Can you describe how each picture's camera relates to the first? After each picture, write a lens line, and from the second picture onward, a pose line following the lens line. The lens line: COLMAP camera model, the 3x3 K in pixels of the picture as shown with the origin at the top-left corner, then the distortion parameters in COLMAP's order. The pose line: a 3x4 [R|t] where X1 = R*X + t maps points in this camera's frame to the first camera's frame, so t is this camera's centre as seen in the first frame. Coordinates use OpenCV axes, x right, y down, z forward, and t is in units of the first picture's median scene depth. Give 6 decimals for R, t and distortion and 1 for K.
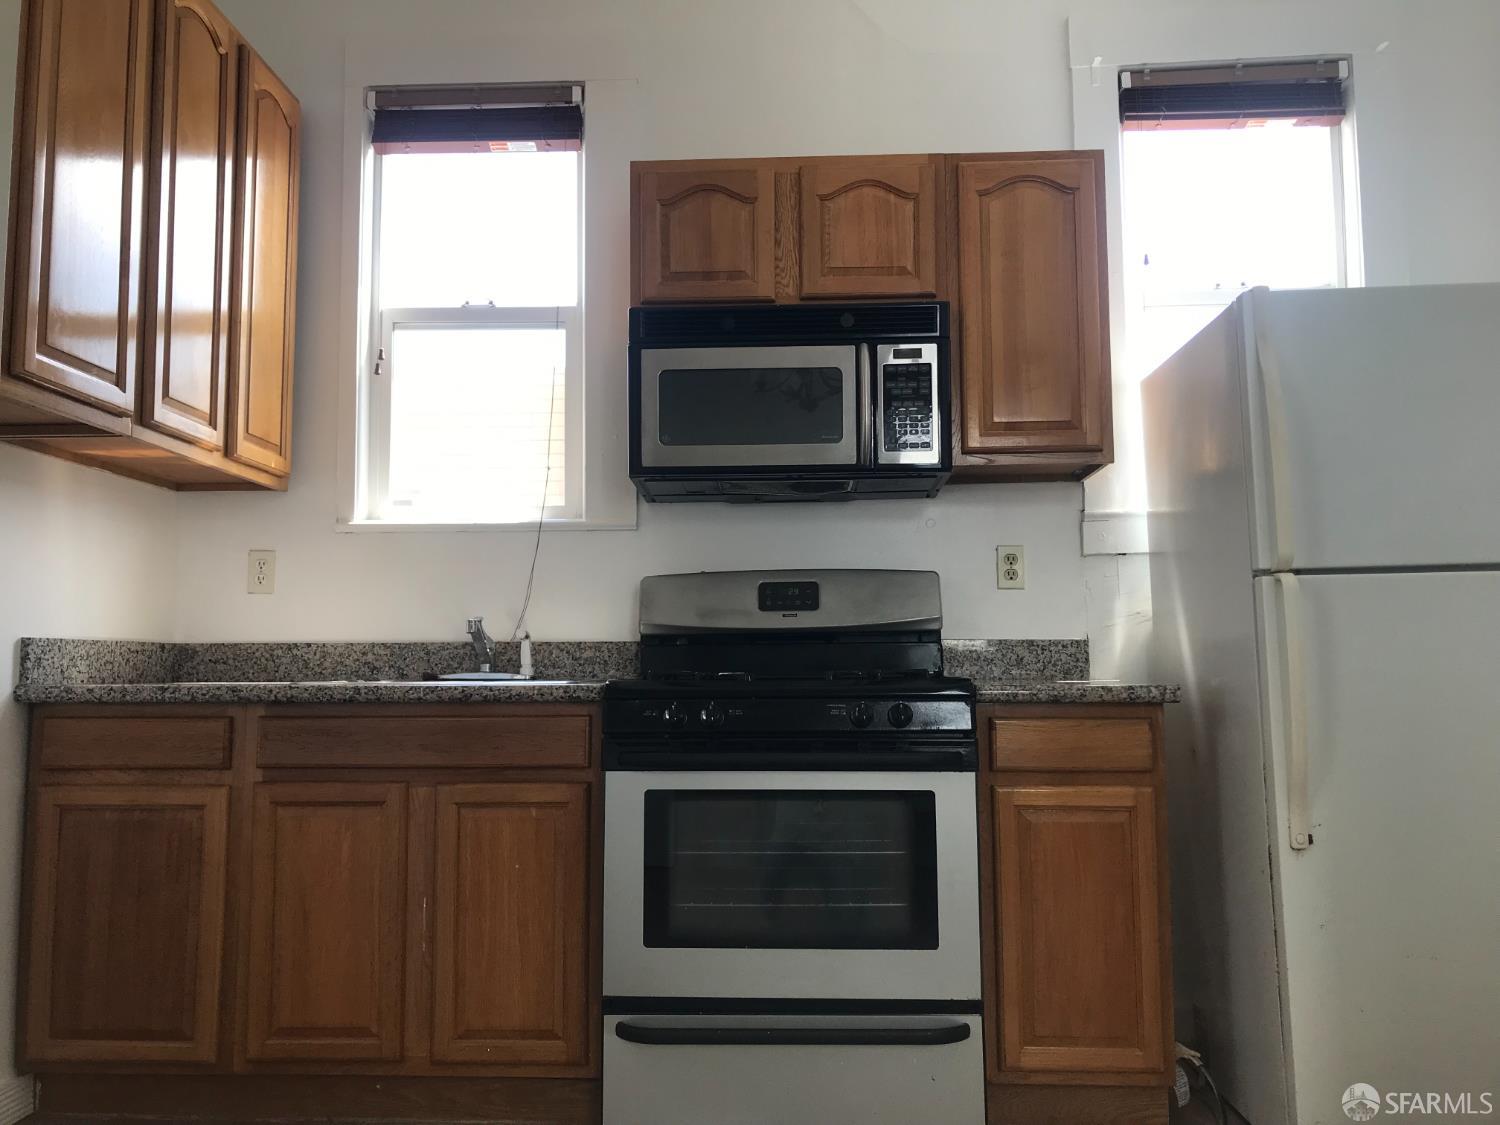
lens RADIAL K [[1224.9, 0, 744.9], [0, 1224.9, 560.0], [0, 0, 1]] dist [0.026728, -0.027013]
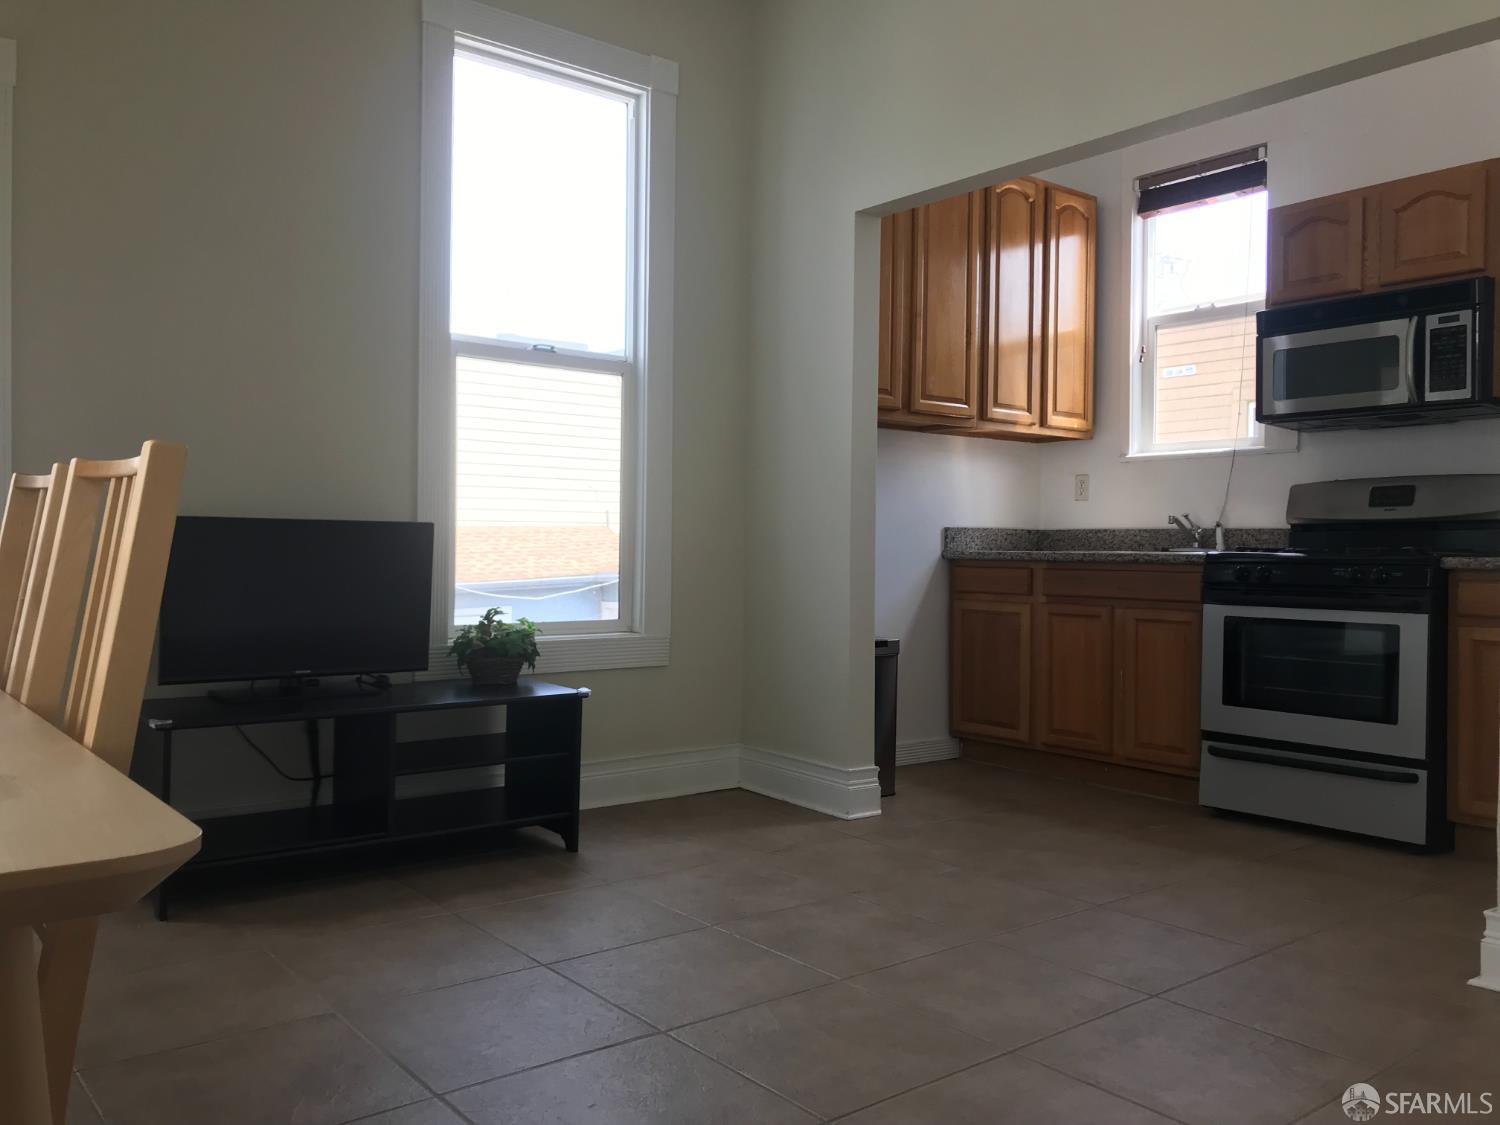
lens RADIAL K [[1224.9, 0, 751.2], [0, 1224.9, 559.2], [0, 0, 1]] dist [0.026728, -0.027013]
pose [[0.655939, 0.016246, -0.754639, 0.664461], [0.053266, 0.996280, 0.067747, -0.035101], [0.752932, -0.084635, 0.652634, -0.516403]]
